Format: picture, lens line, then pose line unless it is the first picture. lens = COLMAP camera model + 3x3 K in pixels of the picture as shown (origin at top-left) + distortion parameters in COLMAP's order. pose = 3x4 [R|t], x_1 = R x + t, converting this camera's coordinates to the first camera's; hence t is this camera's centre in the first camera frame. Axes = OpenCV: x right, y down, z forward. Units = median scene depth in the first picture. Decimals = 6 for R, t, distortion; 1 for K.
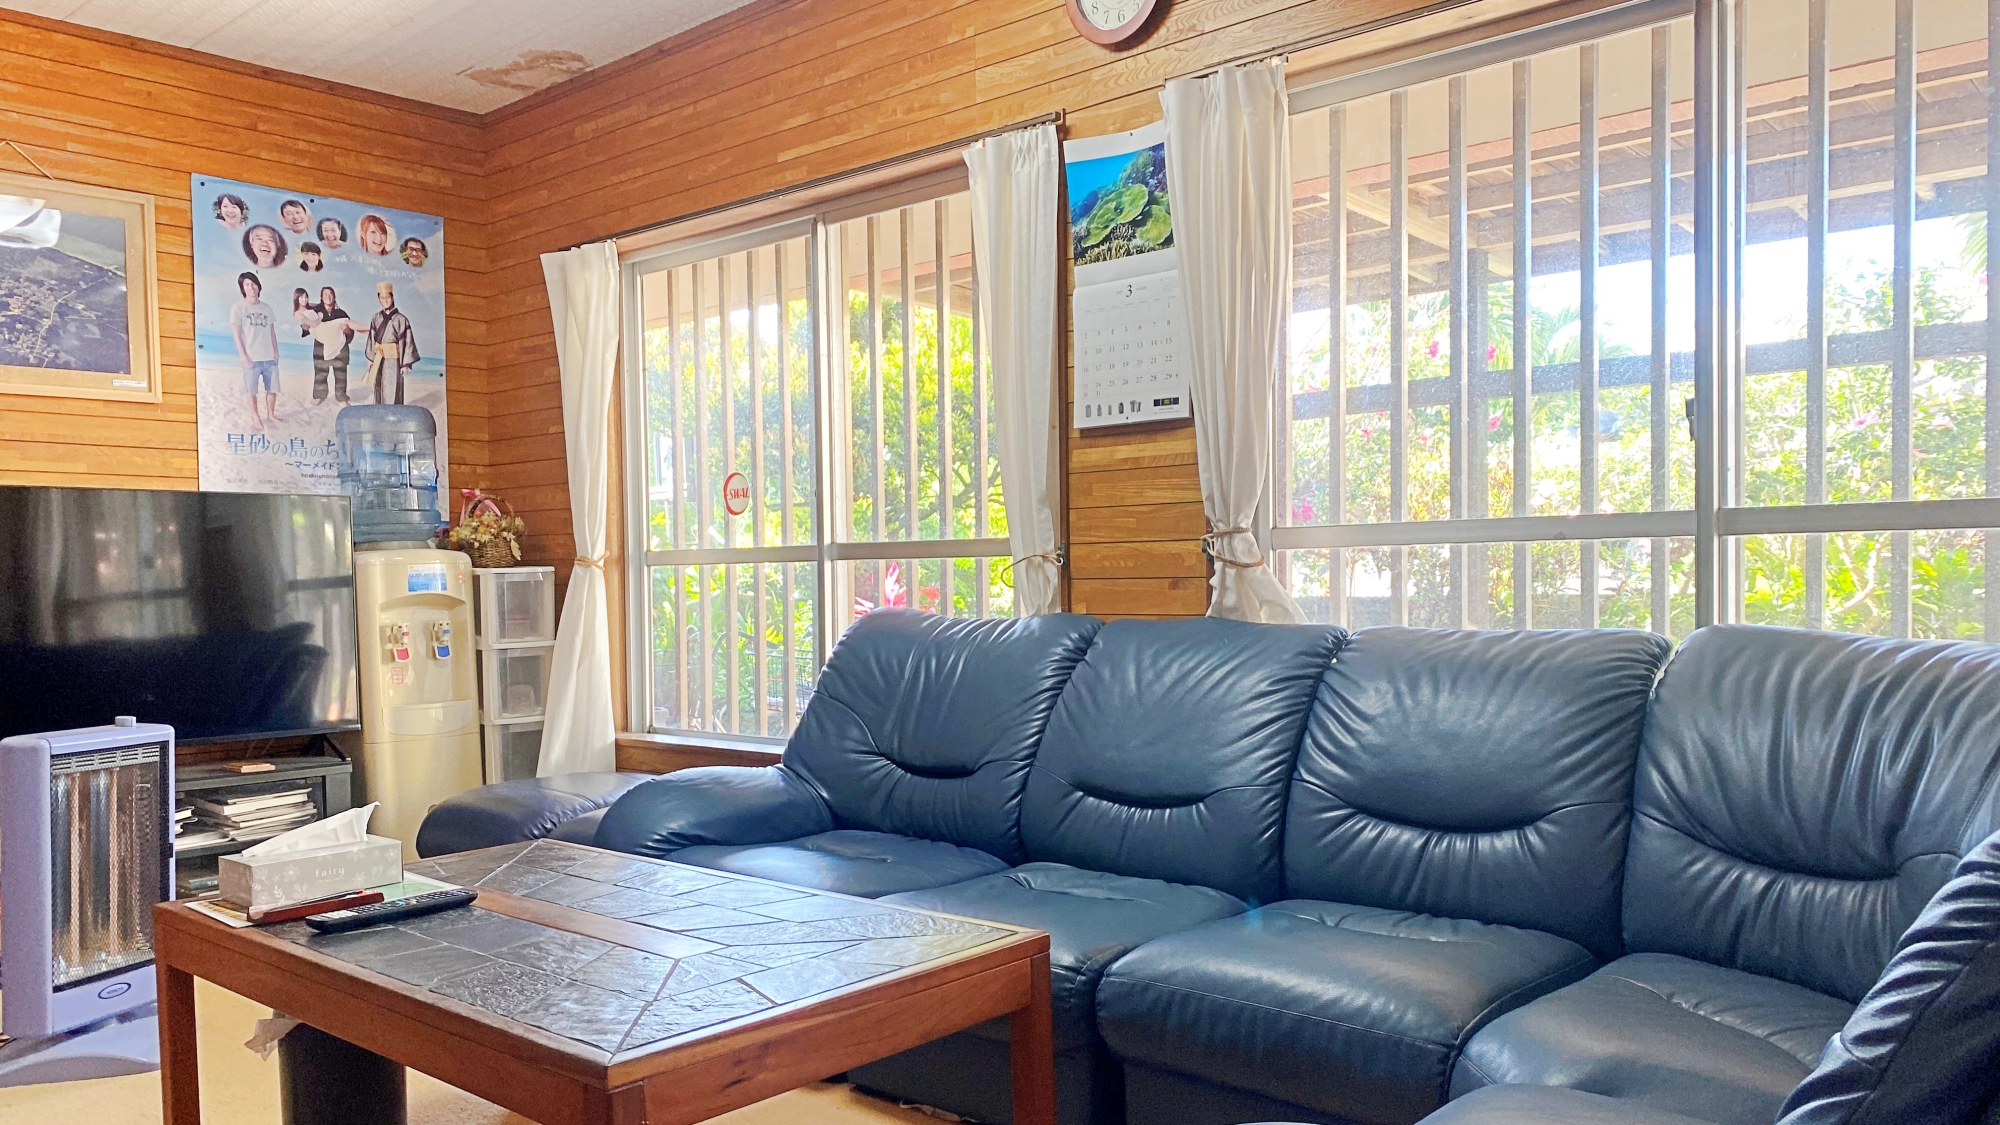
lens RADIAL K [[1495.1, 0, 1018.8], [0, 1495.1, 572.0], [0, 0, 1]] dist [-0.069758, 0.029359]
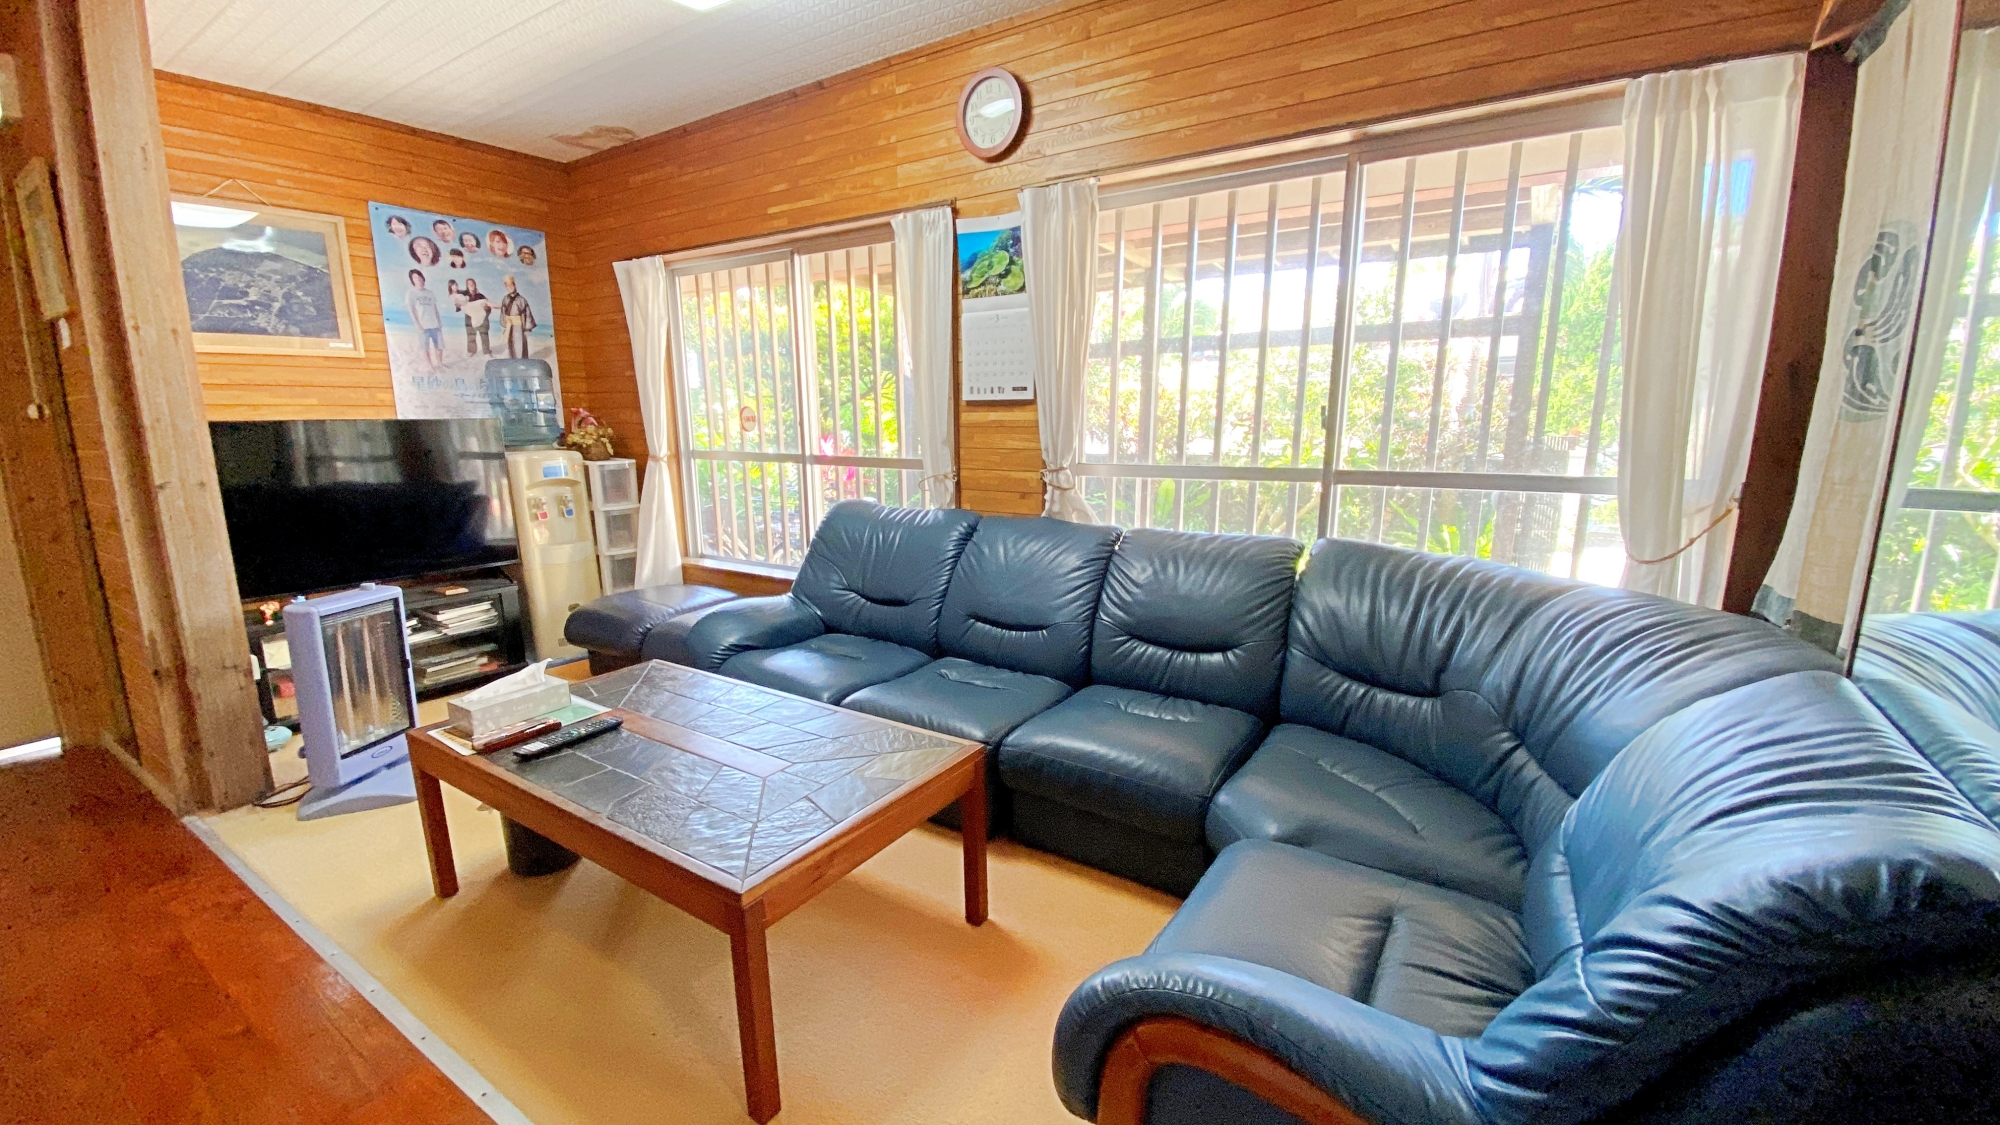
lens RADIAL K [[795.9, 0, 1015.4], [0, 795.9, 579.2], [0, 0, 1]] dist [-0.035997, -0.003559]
pose [[0.988109, -0.016194, 0.152899, -0.044392], [-0.012749, 0.982384, 0.186440, -0.064636], [-0.153225, -0.186173, 0.970496, 0.077102]]
